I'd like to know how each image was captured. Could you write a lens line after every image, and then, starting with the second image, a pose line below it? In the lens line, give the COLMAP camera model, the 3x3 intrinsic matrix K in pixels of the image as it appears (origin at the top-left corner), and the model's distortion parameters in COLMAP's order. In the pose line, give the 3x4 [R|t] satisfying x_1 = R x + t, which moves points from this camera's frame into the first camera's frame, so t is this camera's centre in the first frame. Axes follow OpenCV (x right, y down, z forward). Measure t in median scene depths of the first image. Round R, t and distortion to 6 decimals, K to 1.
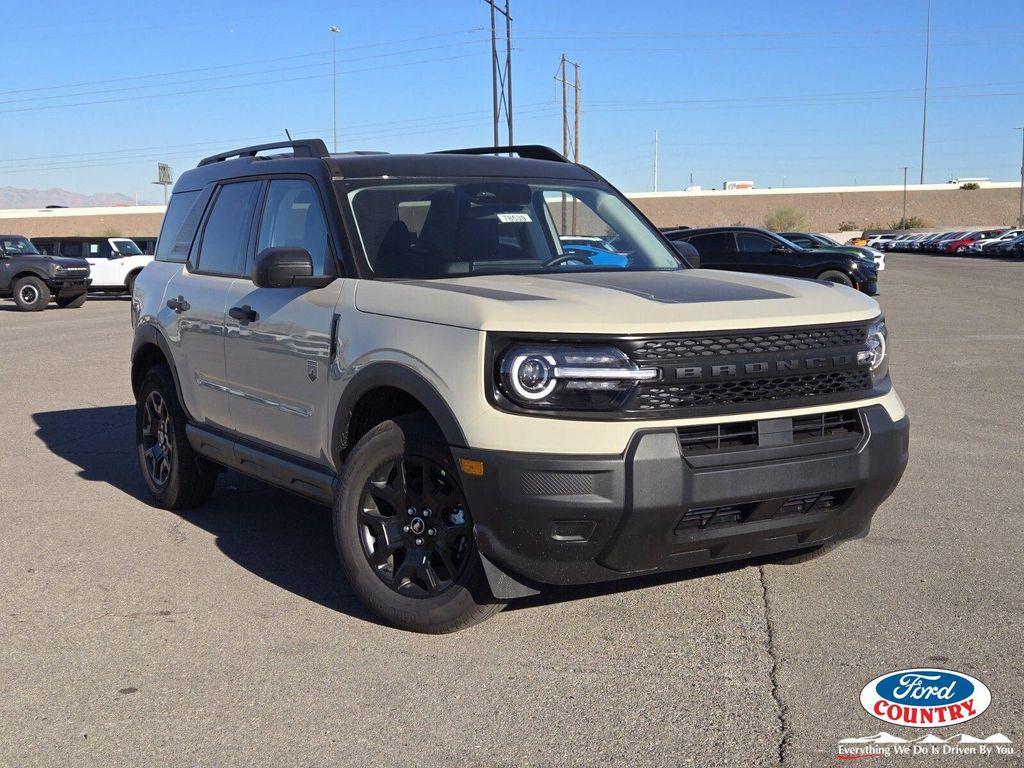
lens RADIAL K [[1433.9, 0, 512.0], [0, 1433.9, 384.0], [0, 0, 1]] dist [0.076608, 0.010395]
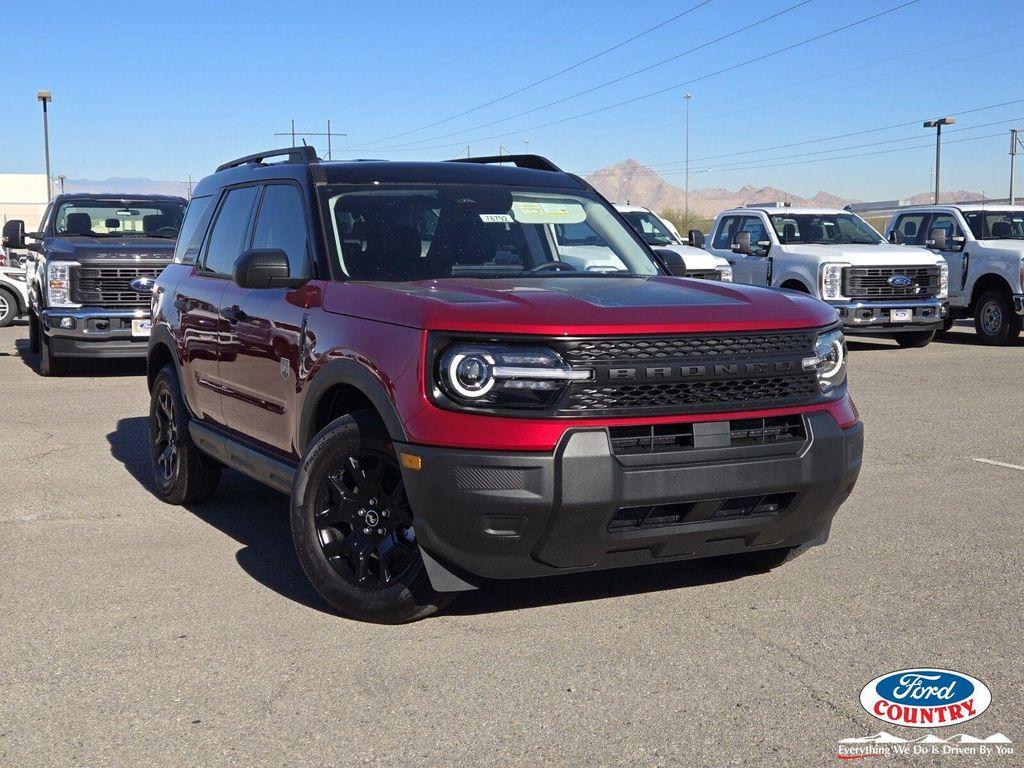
lens RADIAL K [[1433.9, 0, 512.0], [0, 1433.9, 384.0], [0, 0, 1]] dist [0.076608, 0.010395]
pose [[0.997702, 0.018649, -0.065133, 0.106091], [-0.019265, 0.999775, -0.008846, 0.009421], [0.064953, 0.010081, 0.997837, -0.027038]]
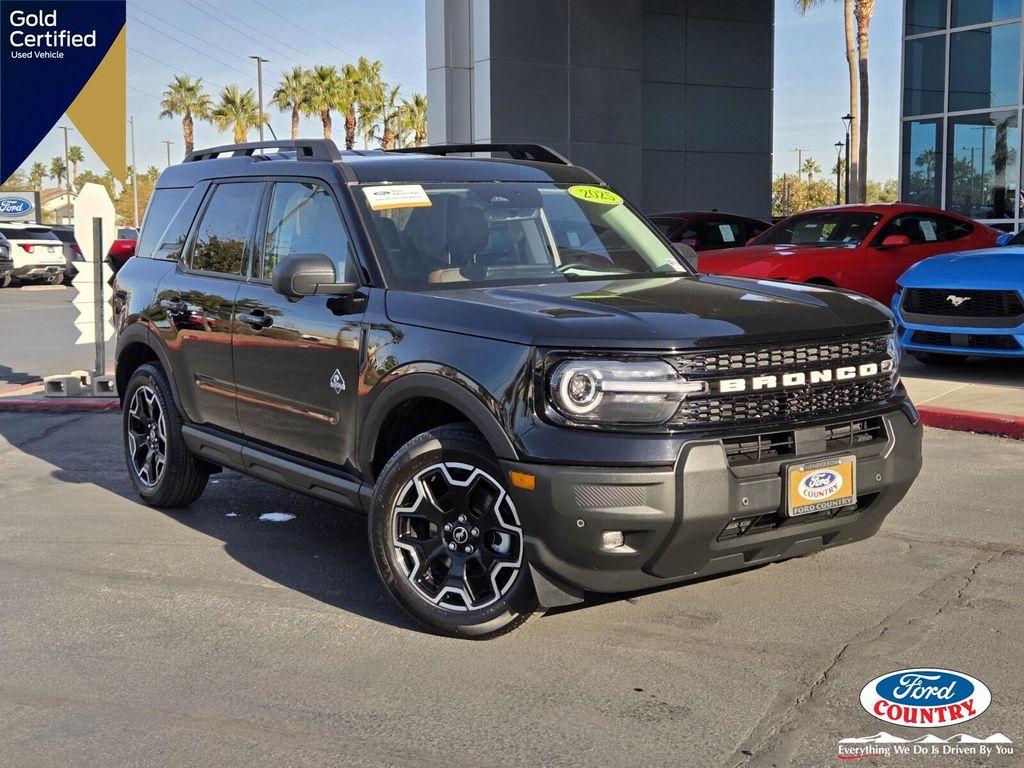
lens RADIAL K [[1433.9, 0, 512.0], [0, 1433.9, 384.0], [0, 0, 1]] dist [0.076608, 0.010395]
pose [[0.997495, -0.005539, 0.070517, -0.101846], [0.003973, 0.999743, 0.022326, -0.031326], [-0.070623, -0.021990, 0.997261, -0.014015]]
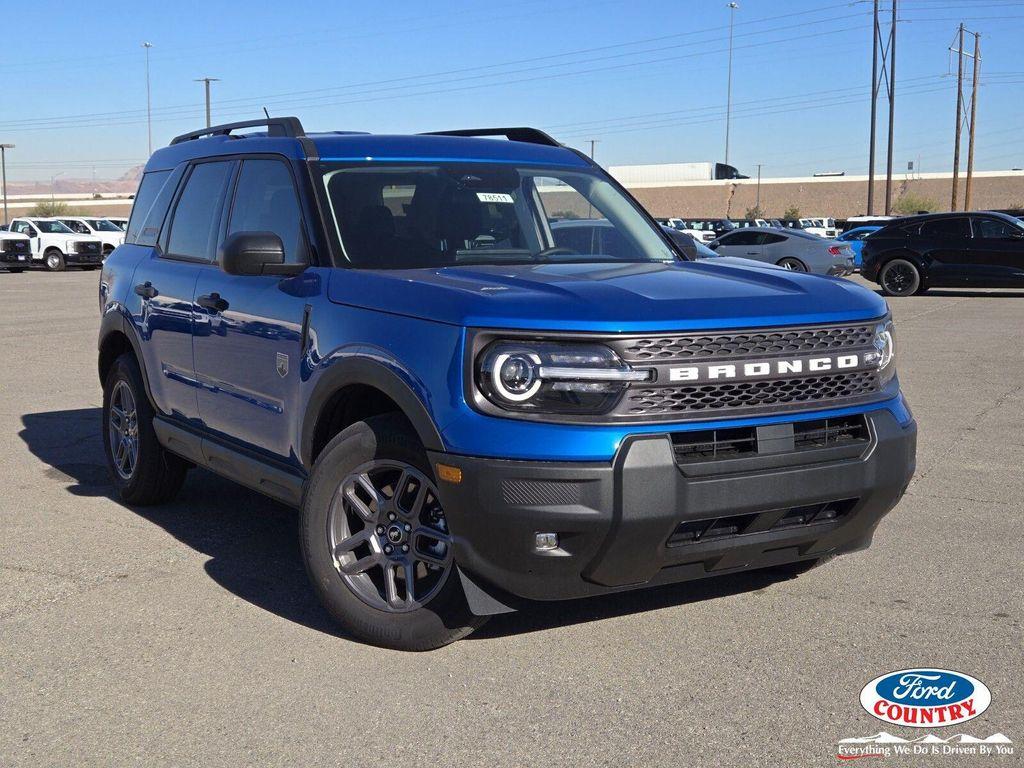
lens RADIAL K [[1433.9, 0, 512.0], [0, 1433.9, 384.0], [0, 0, 1]] dist [0.076608, 0.010395]
pose [[0.999912, 0.011539, 0.006609, 0.005653], [-0.011615, 0.999866, 0.011571, -0.010530], [-0.006475, -0.011647, 0.999911, 0.069265]]
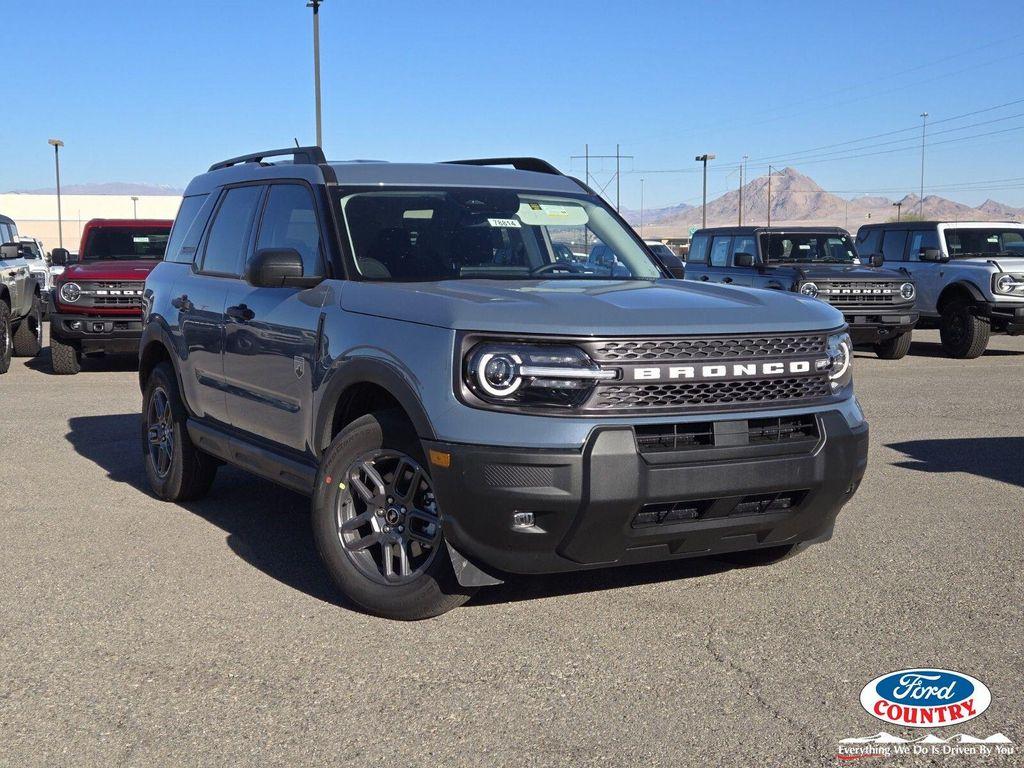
lens RADIAL K [[1433.9, 0, 512.0], [0, 1433.9, 384.0], [0, 0, 1]] dist [0.076608, 0.010395]
pose [[0.999444, 0.023849, -0.023282, 0.046449], [-0.024094, 0.999657, -0.010306, 0.012131], [0.023028, 0.010861, 0.999676, -0.050006]]
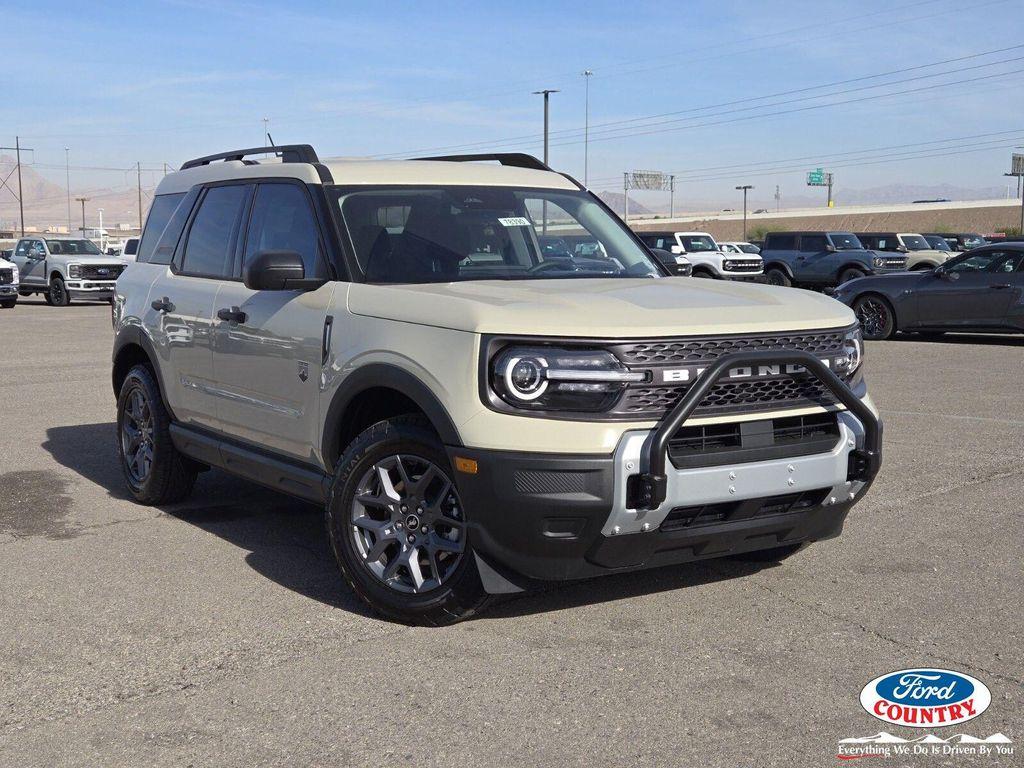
lens RADIAL K [[1433.9, 0, 512.0], [0, 1433.9, 384.0], [0, 0, 1]] dist [0.076608, 0.010395]
pose [[0.999453, 0.008348, 0.032014, -0.027151], [-0.008245, 0.999960, -0.003335, 0.002441], [-0.032040, 0.003069, 0.999482, -0.032052]]
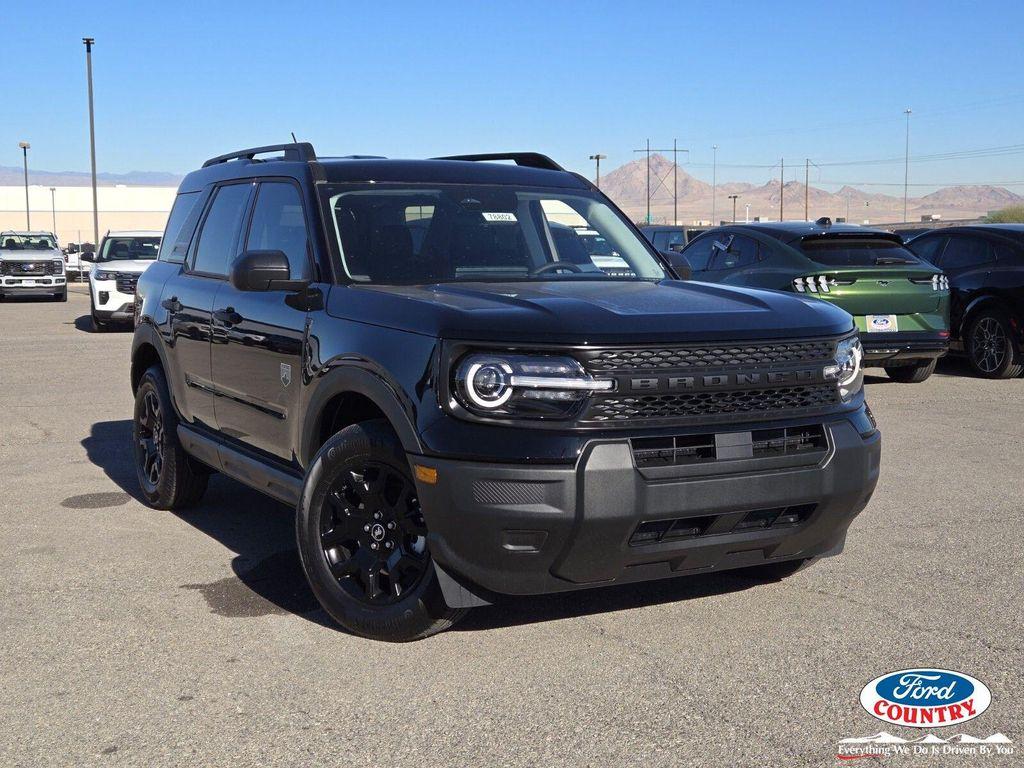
lens RADIAL K [[1433.9, 0, 512.0], [0, 1433.9, 384.0], [0, 0, 1]] dist [0.076608, 0.010395]
pose [[0.999071, 0.020678, -0.037811, 0.065526], [-0.020780, 0.999781, -0.002303, -0.003536], [0.037755, 0.003087, 0.999282, 0.002110]]
